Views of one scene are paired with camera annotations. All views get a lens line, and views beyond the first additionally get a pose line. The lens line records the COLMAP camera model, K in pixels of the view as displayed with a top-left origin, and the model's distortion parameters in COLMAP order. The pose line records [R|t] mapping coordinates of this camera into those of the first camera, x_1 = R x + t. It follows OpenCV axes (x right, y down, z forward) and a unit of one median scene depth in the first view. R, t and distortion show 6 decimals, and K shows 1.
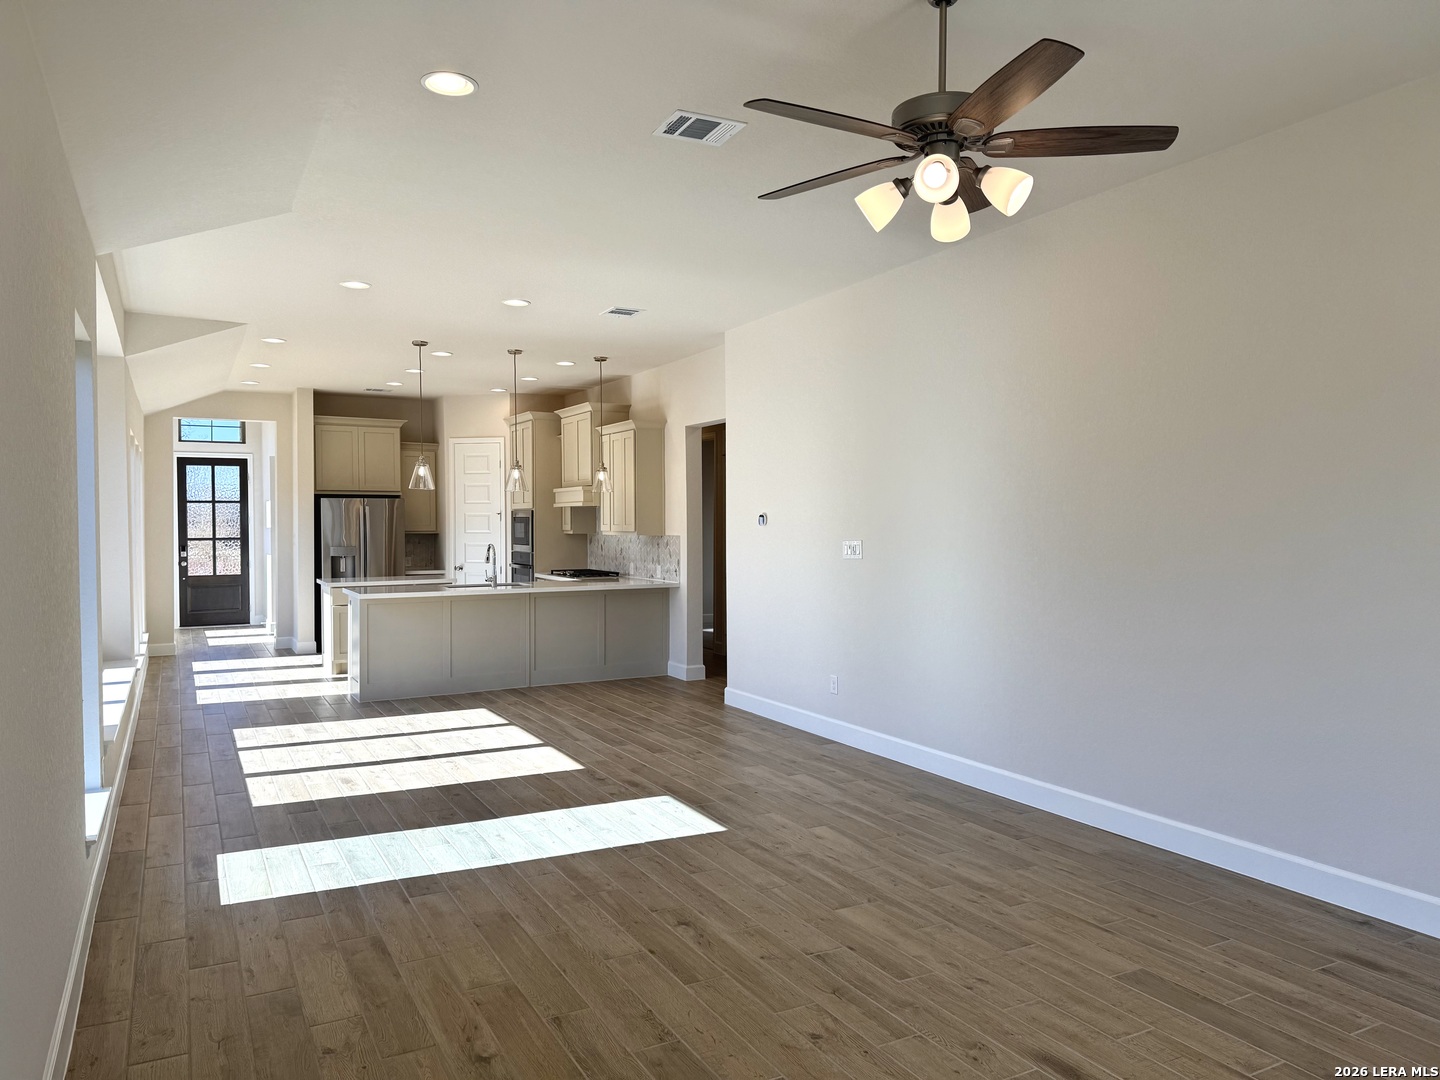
lens RADIAL K [[997.3, 0, 724.5], [0, 997.3, 546.4], [0, 0, 1]] dist [0.133546, -0.231494]
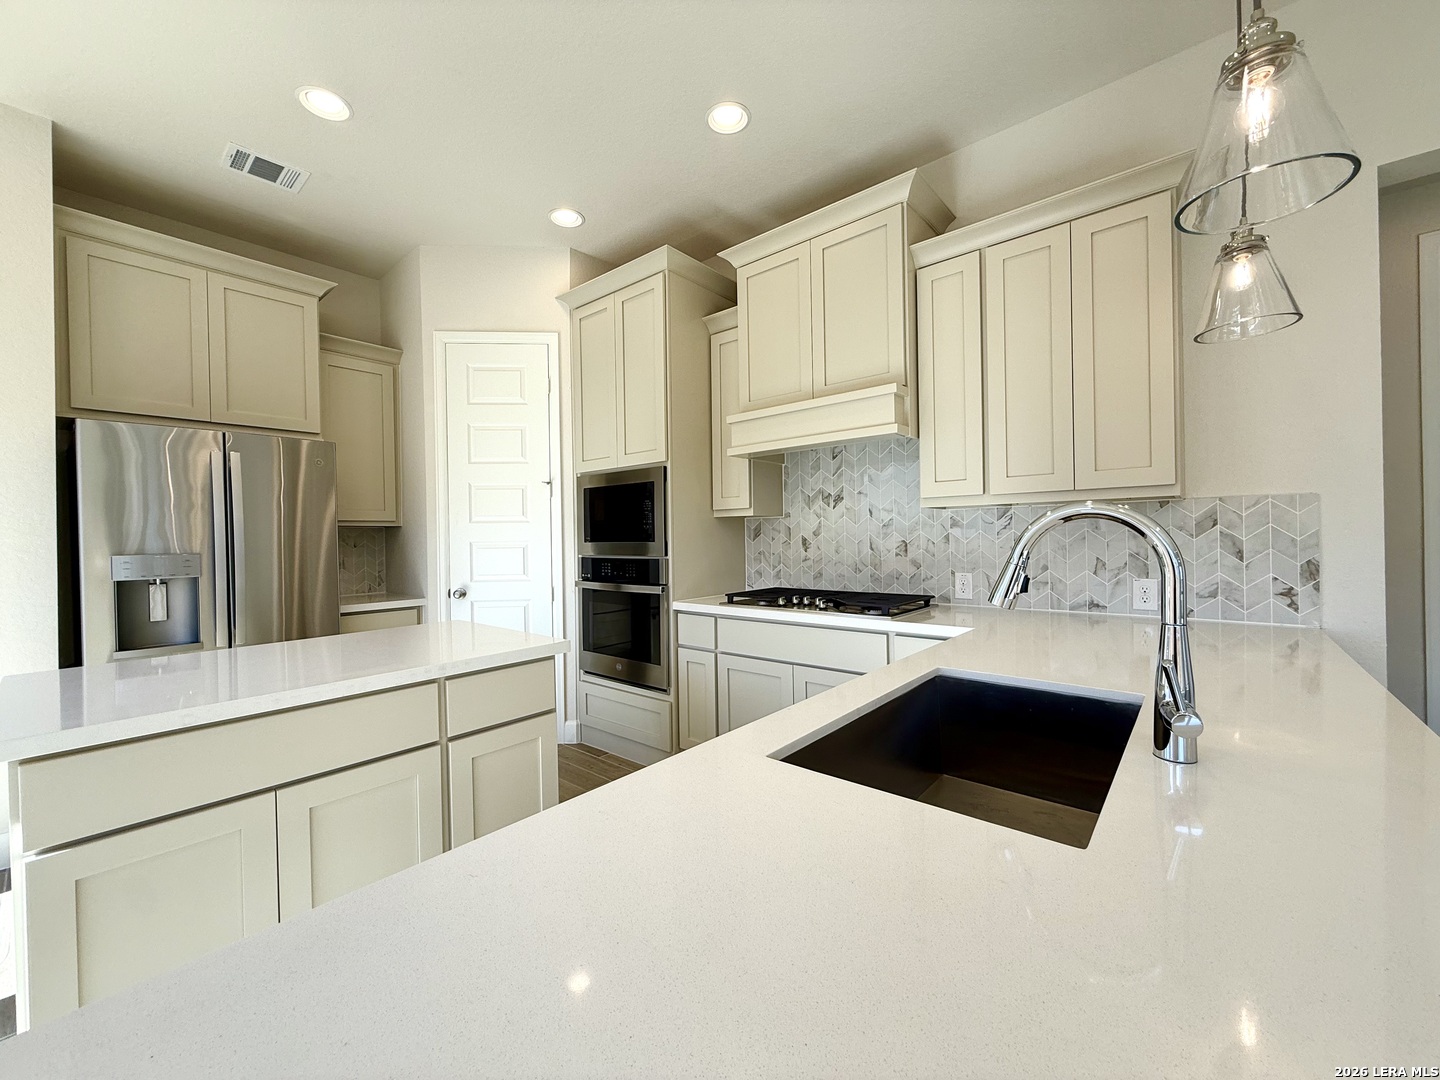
lens RADIAL K [[573.7, 0, 717.2], [0, 573.7, 540.2], [0, 0, 1]] dist [0.001472, 0.000241]
pose [[0.934362, -0.016851, 0.355926, -0.313427], [0.024281, 0.999570, -0.016418, 0.003951], [-0.355497, 0.023983, 0.934370, 0.881157]]
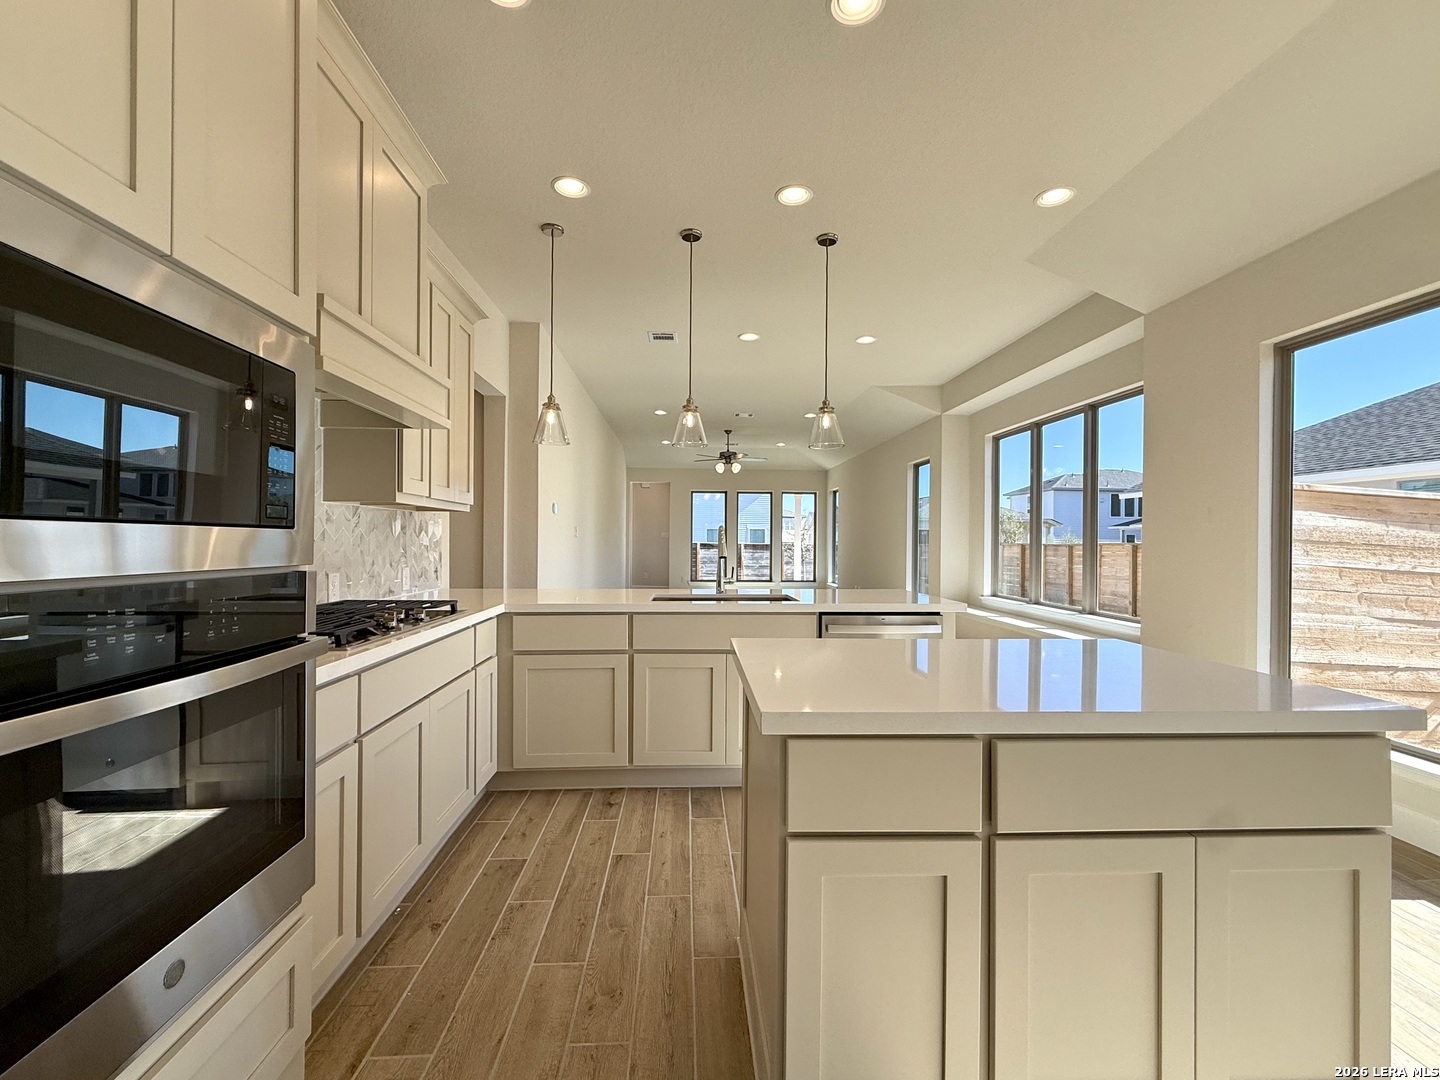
lens RADIAL K [[612.7, 0, 720.0], [0, 612.7, 540.0], [0, 0, 1]] dist [0.000272, 0.000015]
pose [[-0.905387, -0.001392, 0.424585, -0.371018], [0.007038, 0.999808, 0.018285, -0.000334], [-0.424529, 0.019543, -0.905203, 1.272003]]
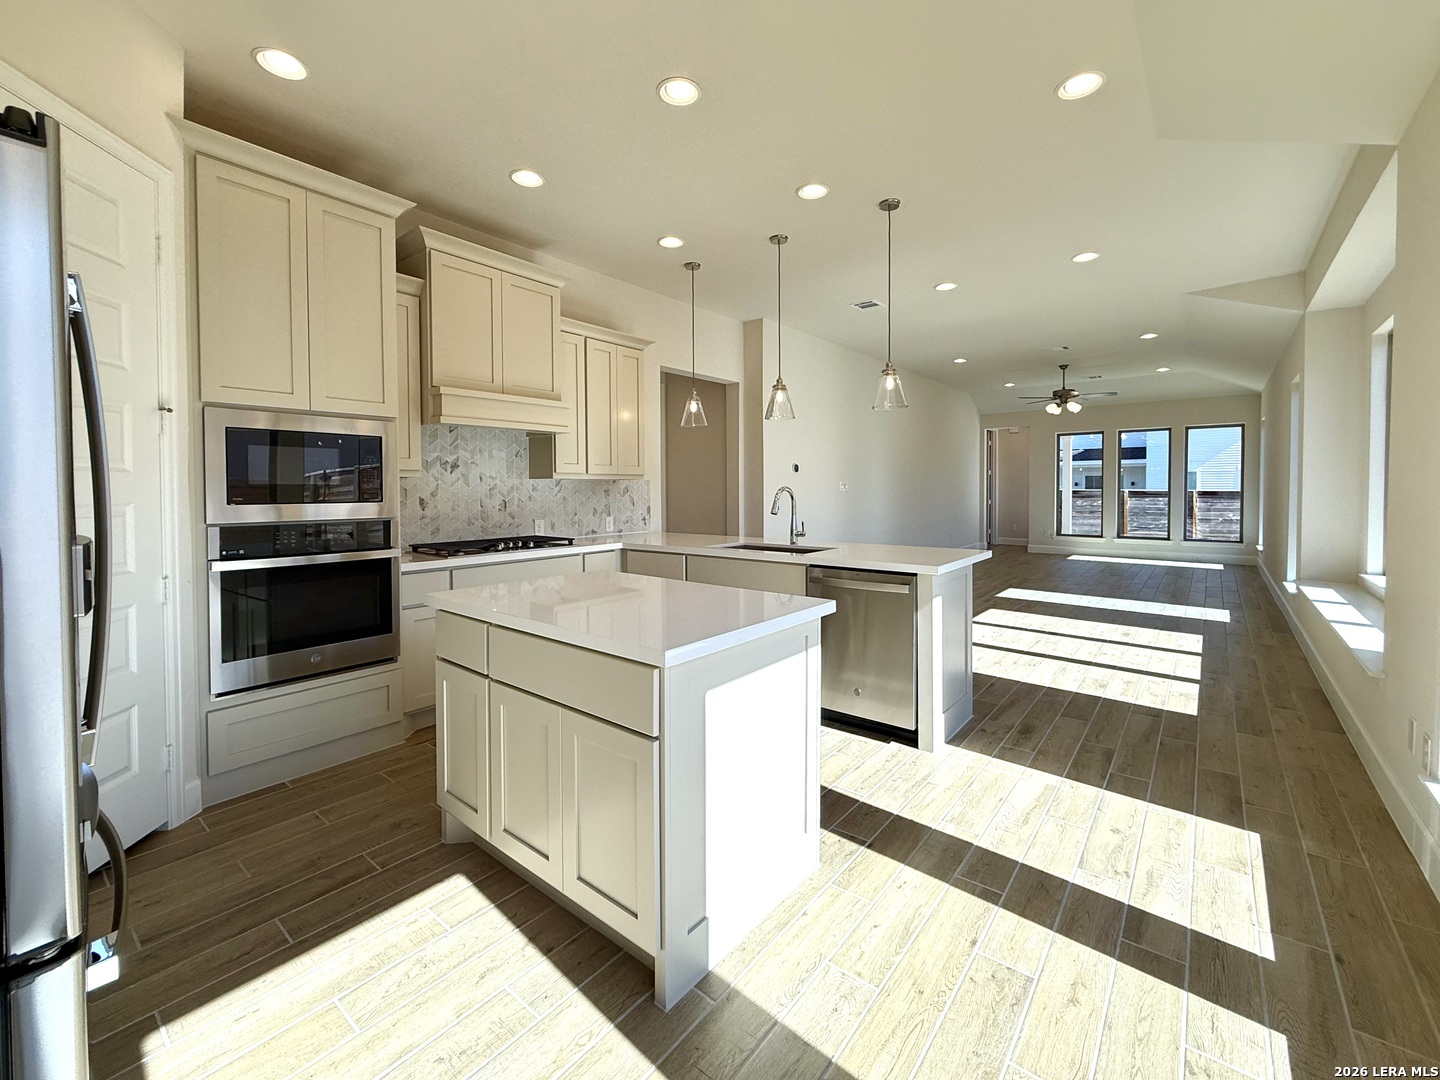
lens RADIAL K [[610.5, 0, 717.8], [0, 610.5, 503.7], [0, 0, 1]] dist [-0.007133, 0.000057]
pose [[-0.384843, -0.017059, 0.922824, -0.587894], [0.030015, 0.999069, 0.030985, -0.004754], [-0.922494, 0.039623, -0.383973, 1.152993]]
